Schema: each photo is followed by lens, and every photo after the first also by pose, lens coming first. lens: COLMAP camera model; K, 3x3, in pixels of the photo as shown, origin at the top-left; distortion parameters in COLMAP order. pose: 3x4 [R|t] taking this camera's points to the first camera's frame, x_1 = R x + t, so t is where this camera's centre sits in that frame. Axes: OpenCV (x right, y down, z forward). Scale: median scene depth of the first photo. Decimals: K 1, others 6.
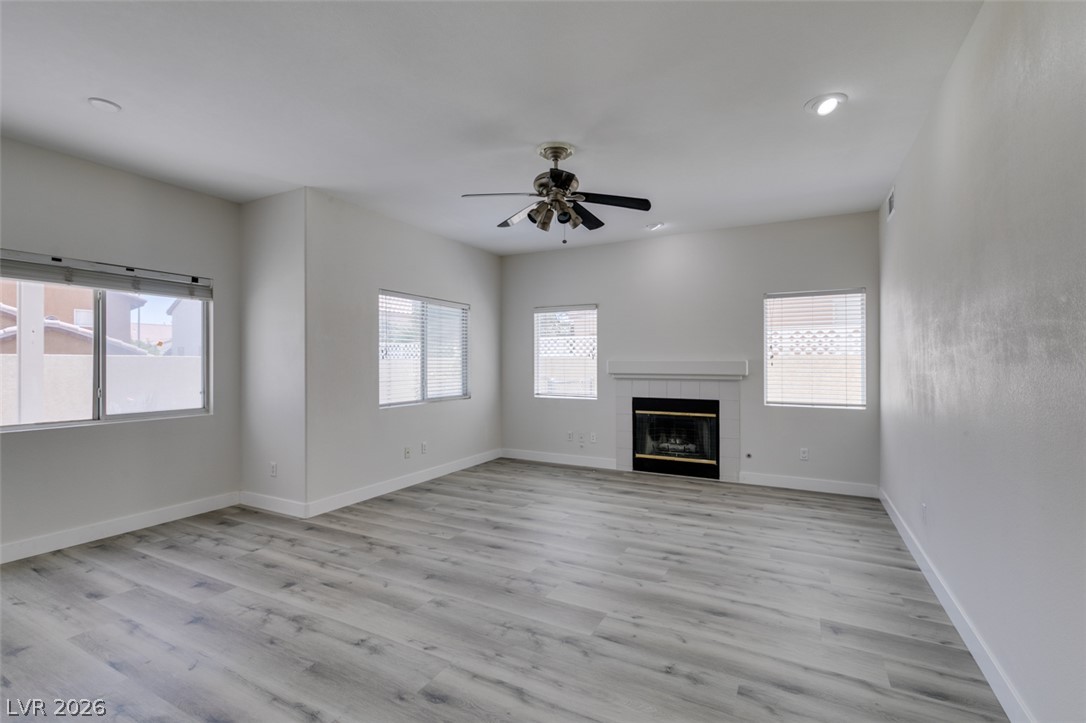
lens RADIAL K [[487.1, 0, 540.6], [0, 487.1, 362.3], [0, 0, 1]] dist [-0.002307, 0.000068]
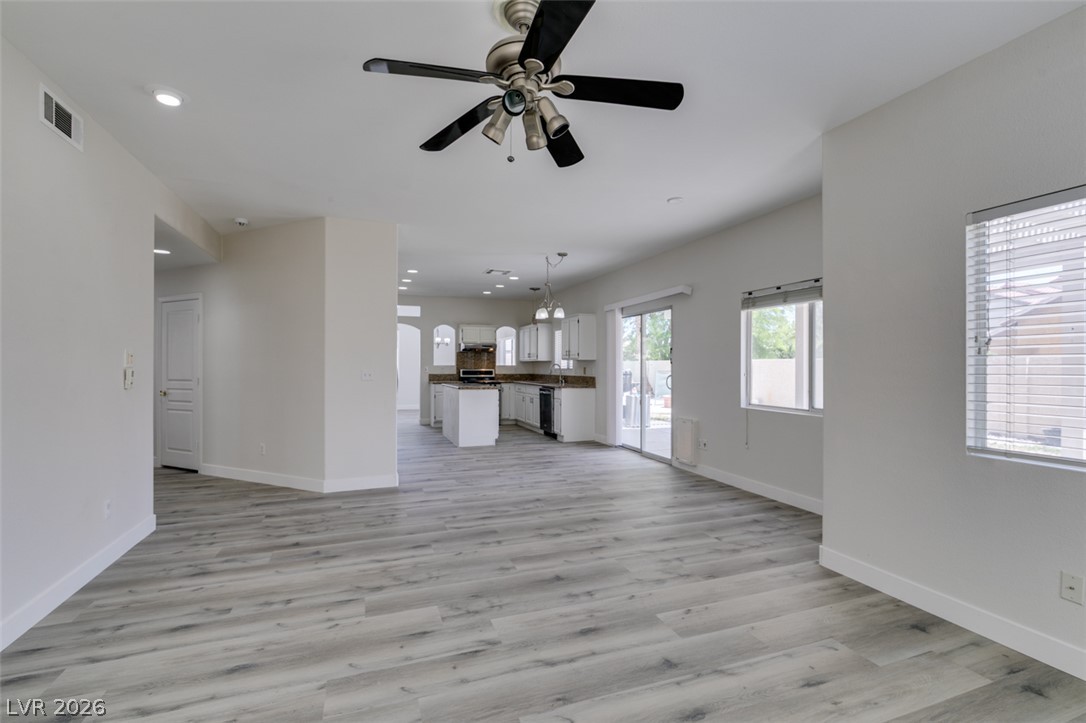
lens RADIAL K [[488.8, 0, 542.5], [0, 488.8, 366.2], [0, 0, 1]] dist [-0.001671, -0.000934]
pose [[-0.667325, 0.002421, -0.744763, 0.397498], [0.002599, 0.999996, 0.000922, 0.003732], [0.744762, -0.001321, -0.667328, 1.210029]]
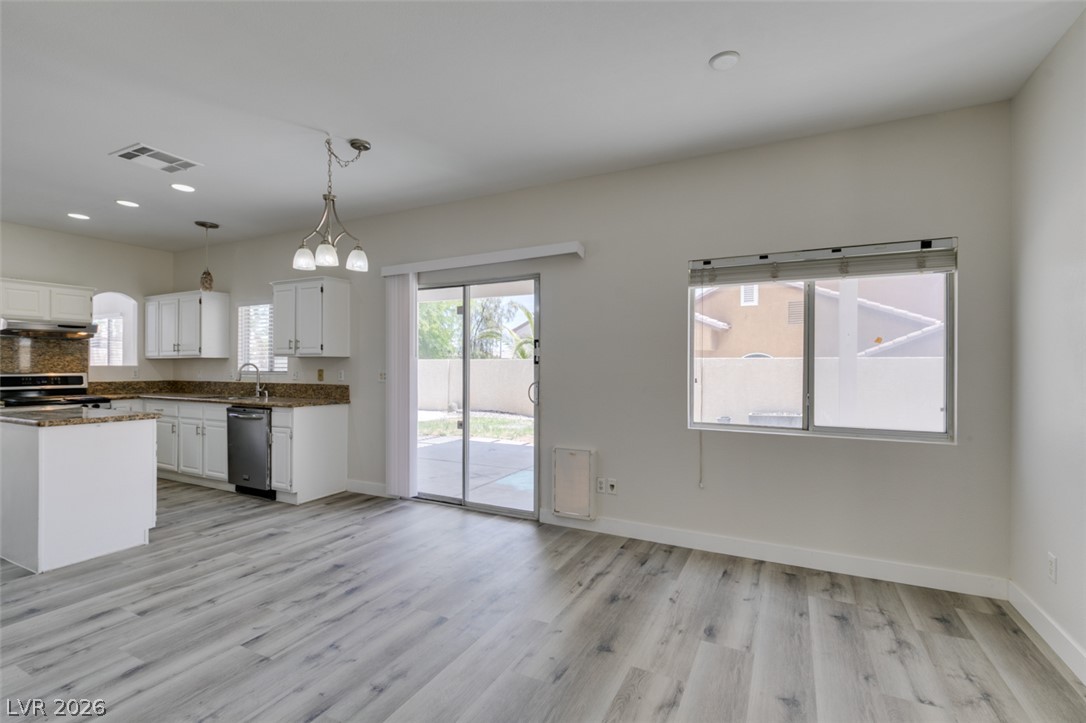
lens RADIAL K [[488.8, 0, 542.5], [0, 488.8, 366.2], [0, 0, 1]] dist [-0.001671, -0.000934]
pose [[0.019613, 0.003431, -0.999802, -0.033911], [0.001275, 0.999993, 0.003456, -0.000620], [0.999807, -0.001342, 0.019608, 0.464867]]
